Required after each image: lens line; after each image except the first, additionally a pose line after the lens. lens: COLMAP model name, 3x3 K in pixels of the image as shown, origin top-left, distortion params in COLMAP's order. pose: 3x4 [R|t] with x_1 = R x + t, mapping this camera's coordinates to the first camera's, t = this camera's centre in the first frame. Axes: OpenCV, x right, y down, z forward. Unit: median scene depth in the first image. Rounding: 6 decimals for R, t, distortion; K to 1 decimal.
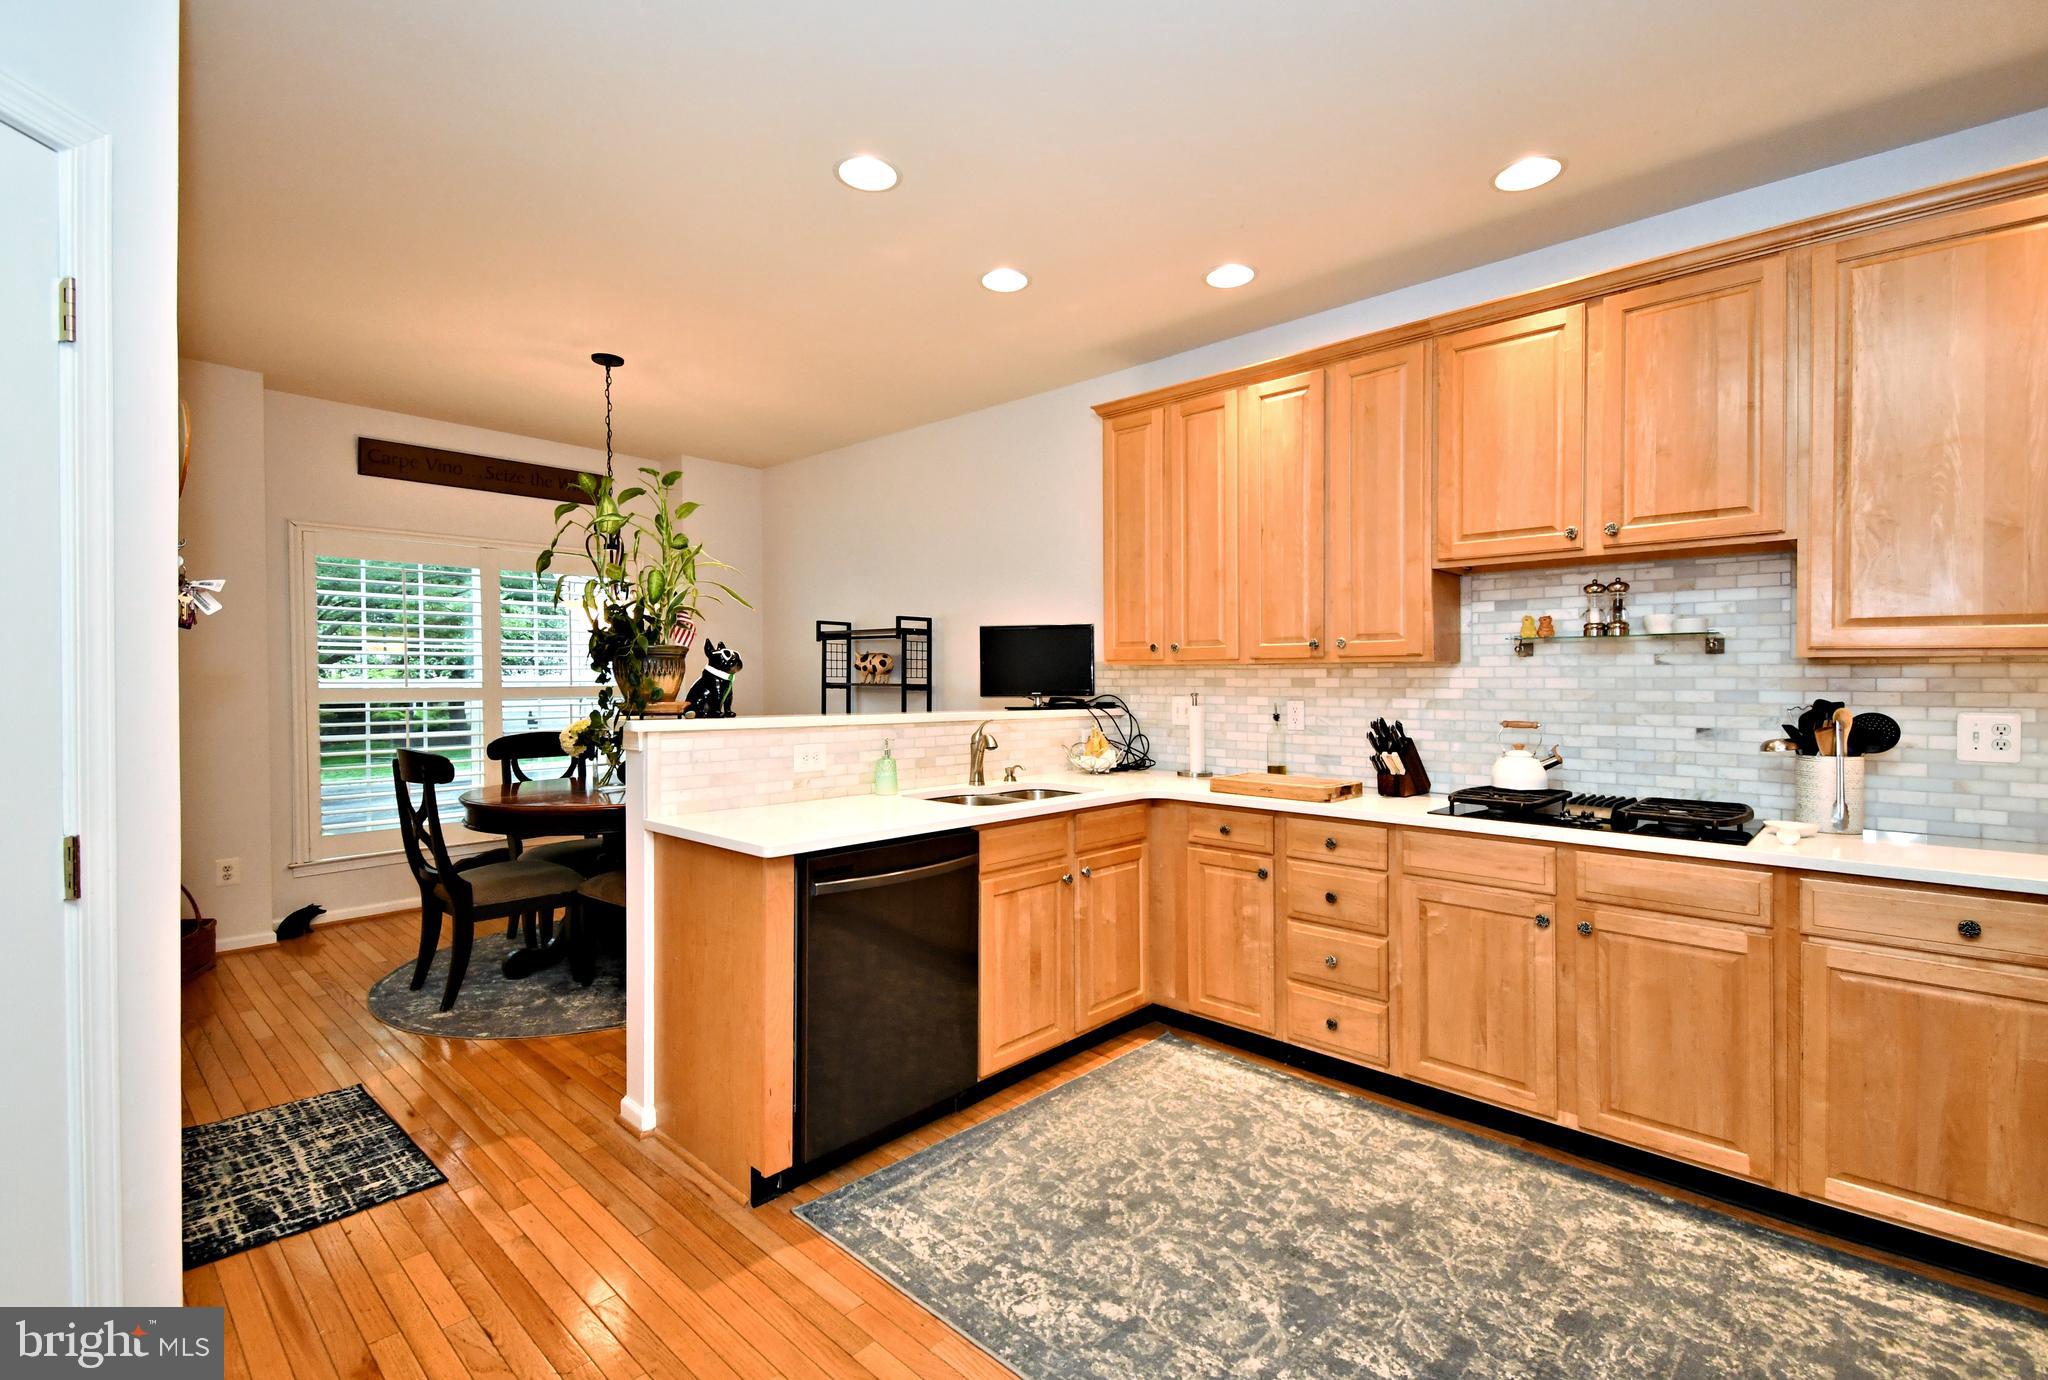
lens RADIAL K [[925.5, 0, 1068.1], [0, 925.5, 679.8], [0, 0, 1]] dist [0.048007, -0.029492]
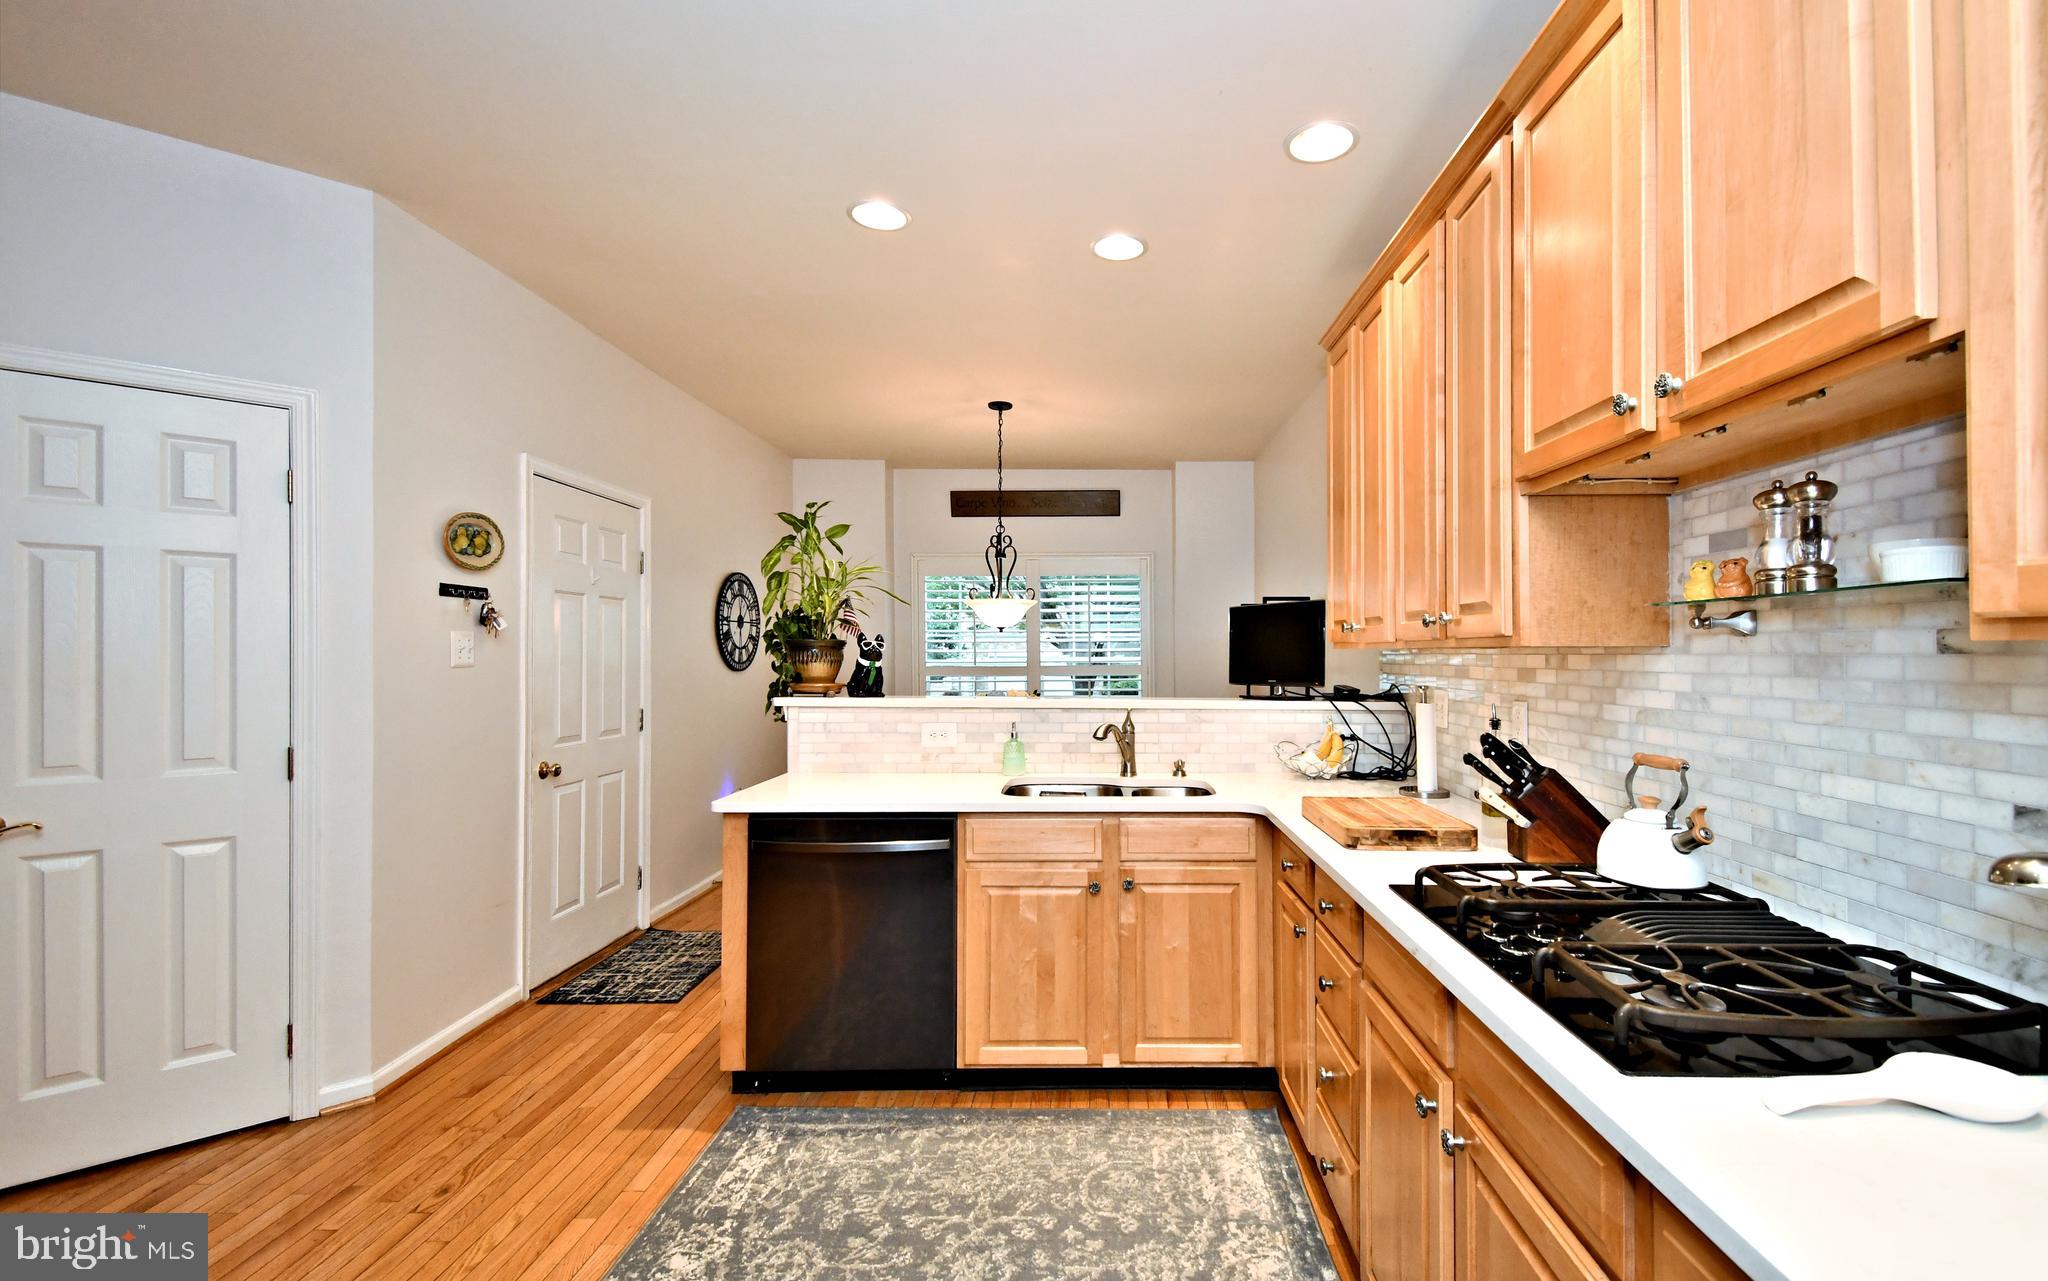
lens RADIAL K [[893.5, 0, 1098.1], [0, 893.5, 646.7], [0, 0, 1]] dist [0.010530, -0.000365]
pose [[0.679135, -0.005292, -0.733994, 0.663549], [-0.002066, 0.999956, -0.009121, -0.013990], [0.734011, 0.007711, 0.679094, 0.416917]]
